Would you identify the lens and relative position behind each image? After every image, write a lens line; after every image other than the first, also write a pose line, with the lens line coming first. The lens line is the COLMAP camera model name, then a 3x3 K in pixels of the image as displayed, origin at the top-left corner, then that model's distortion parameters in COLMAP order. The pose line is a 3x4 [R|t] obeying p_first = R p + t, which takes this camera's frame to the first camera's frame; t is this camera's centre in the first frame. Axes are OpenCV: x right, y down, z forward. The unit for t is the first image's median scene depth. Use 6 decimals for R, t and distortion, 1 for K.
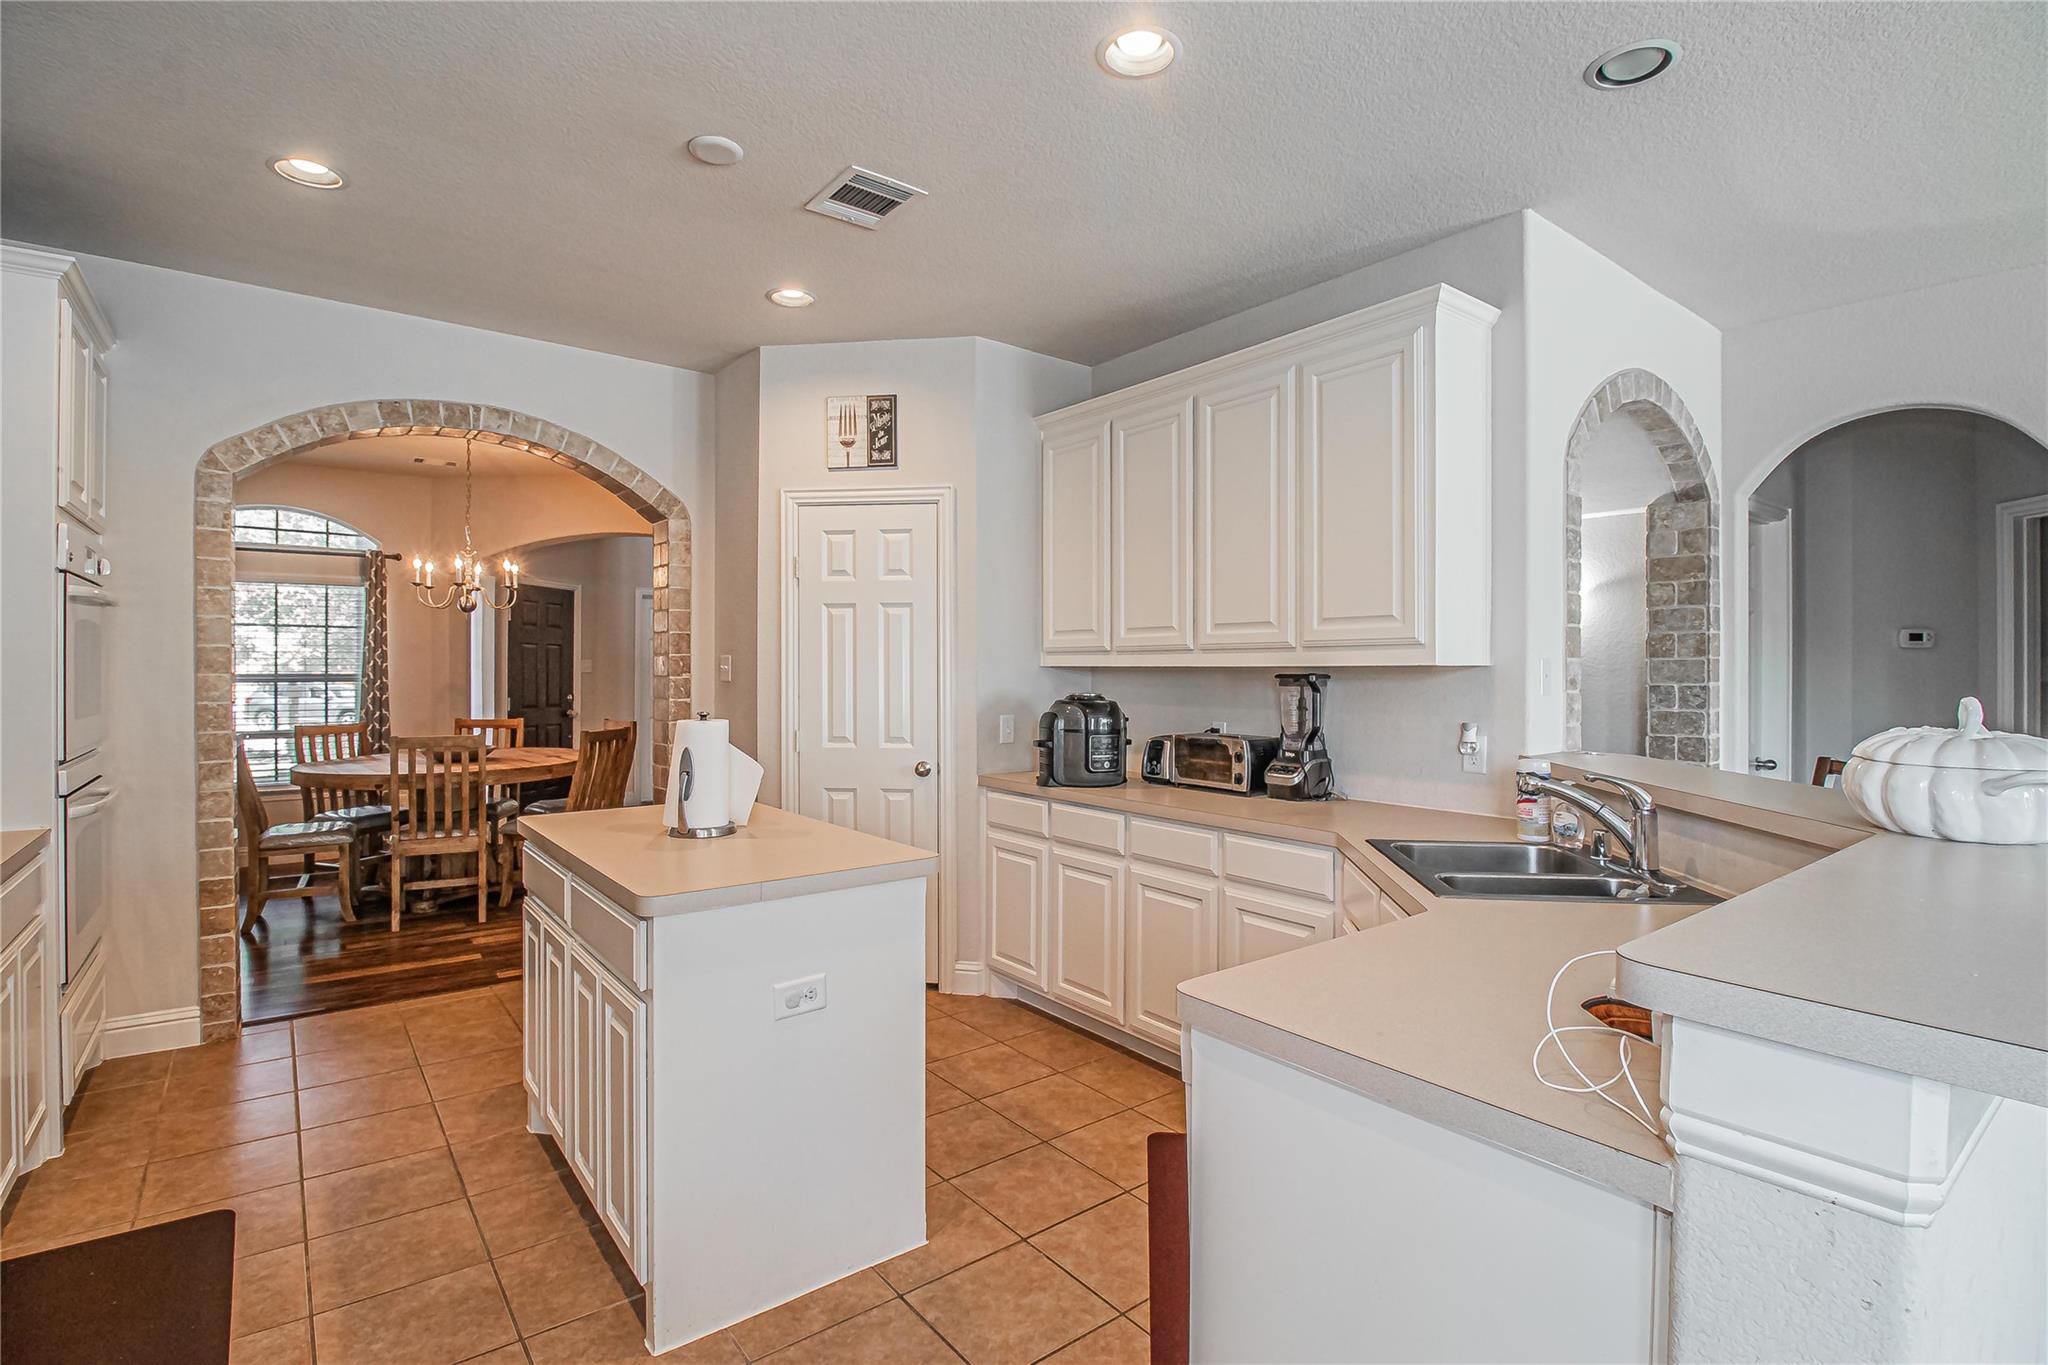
lens RADIAL K [[971.0, 0, 1024.2], [0, 971.0, 676.3], [0, 0, 1]] dist [0.001760, -0.016144]
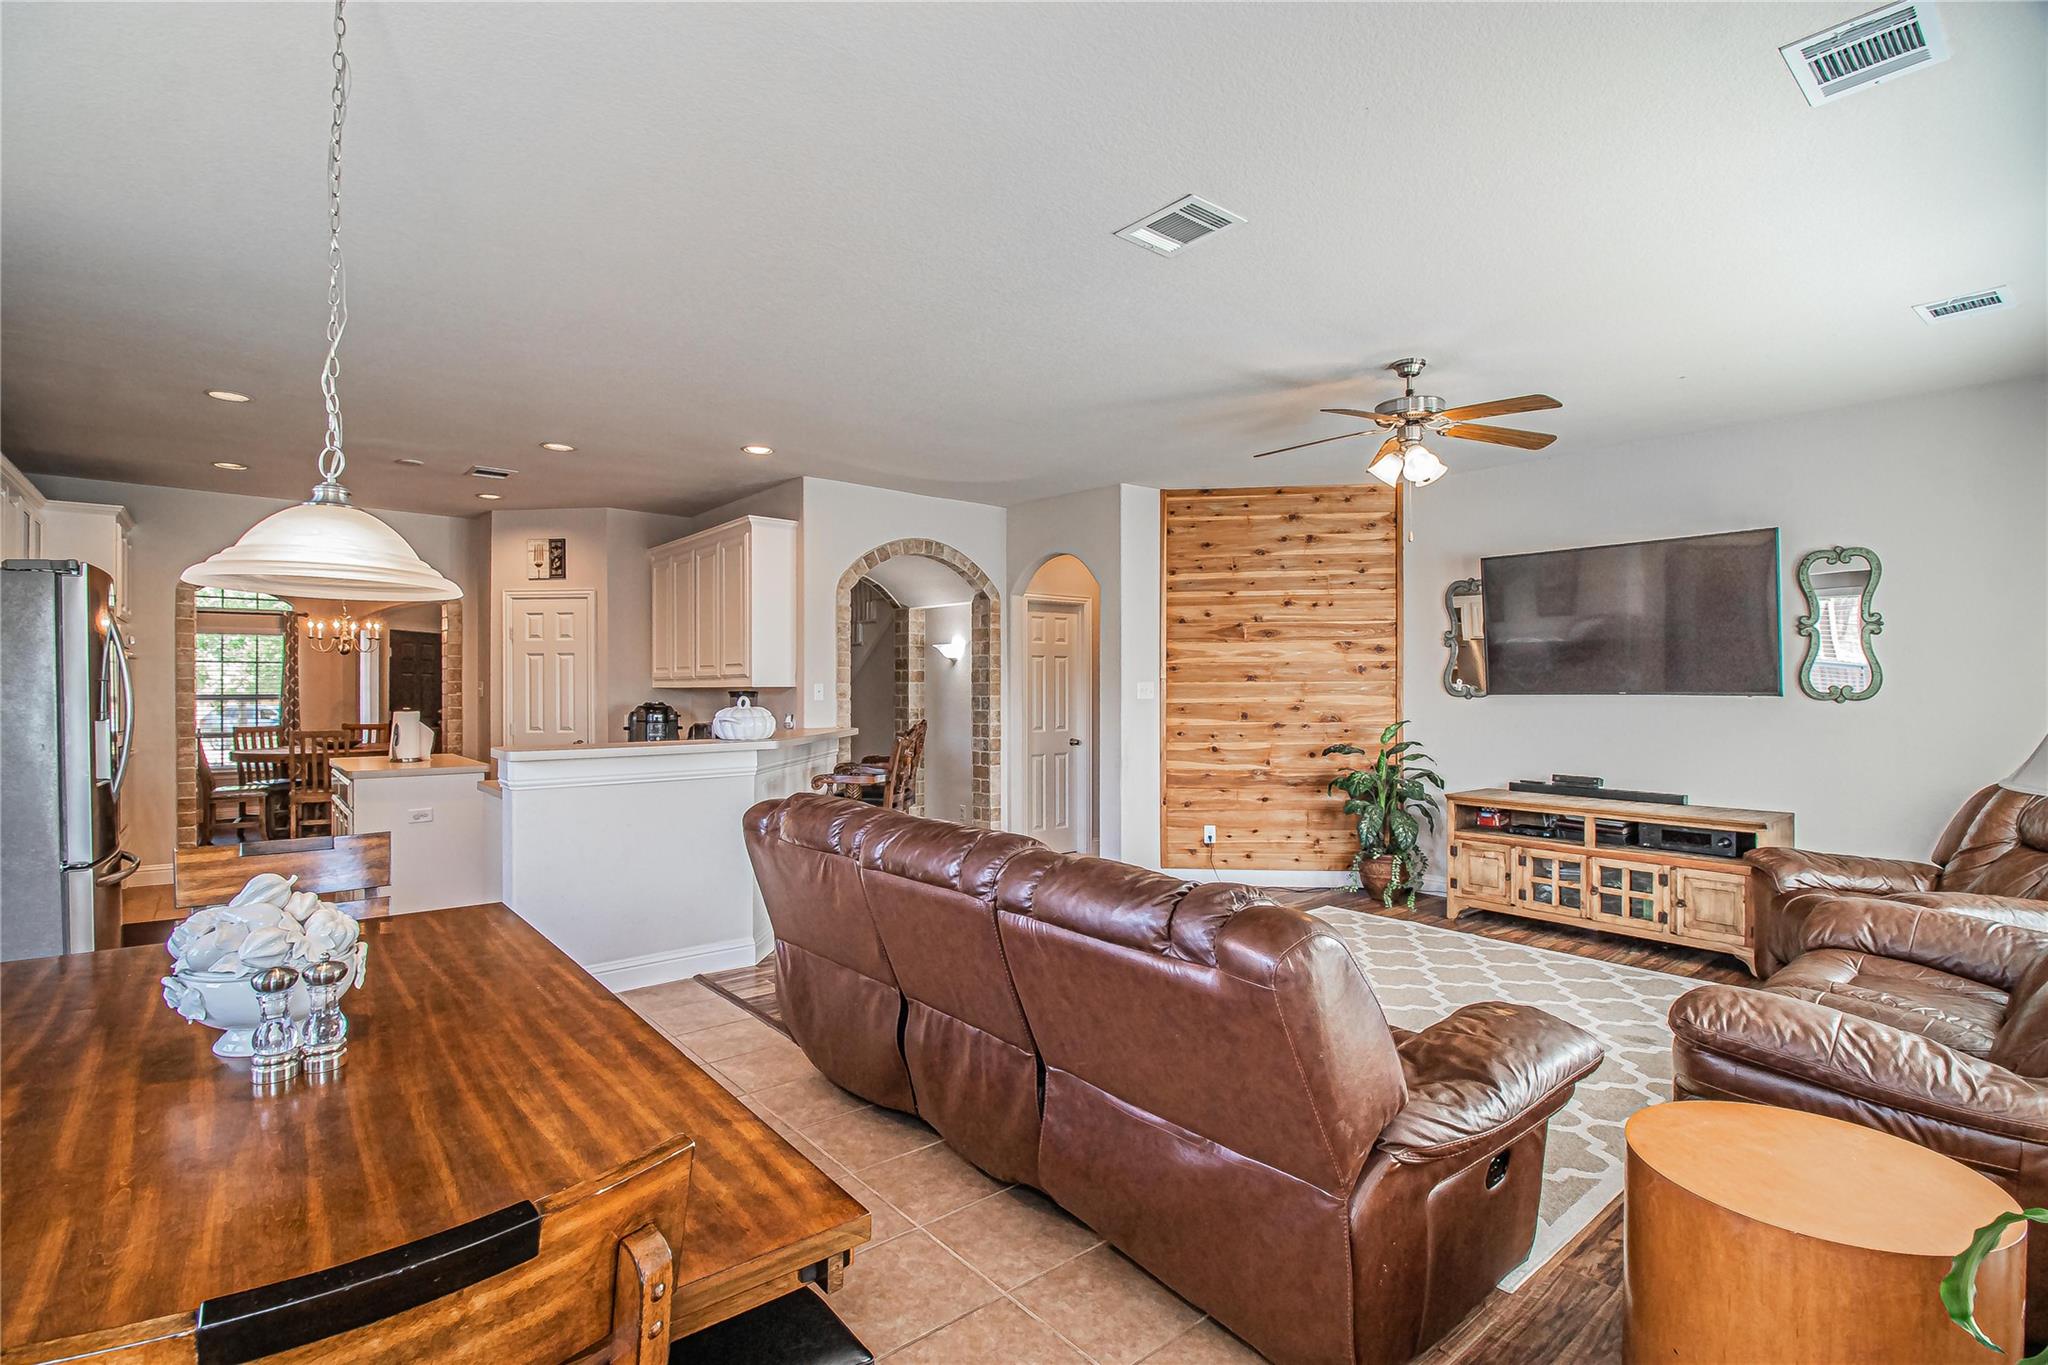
lens RADIAL K [[956.1, 0, 1022.9], [0, 956.1, 693.1], [0, 0, 1]] dist [-0.001053, -0.016594]
pose [[0.999294, -0.003835, 0.037362, 0.540475], [0.004003, 0.999982, -0.004414, 0.009226], [-0.037345, 0.004560, 0.999292, -0.674467]]
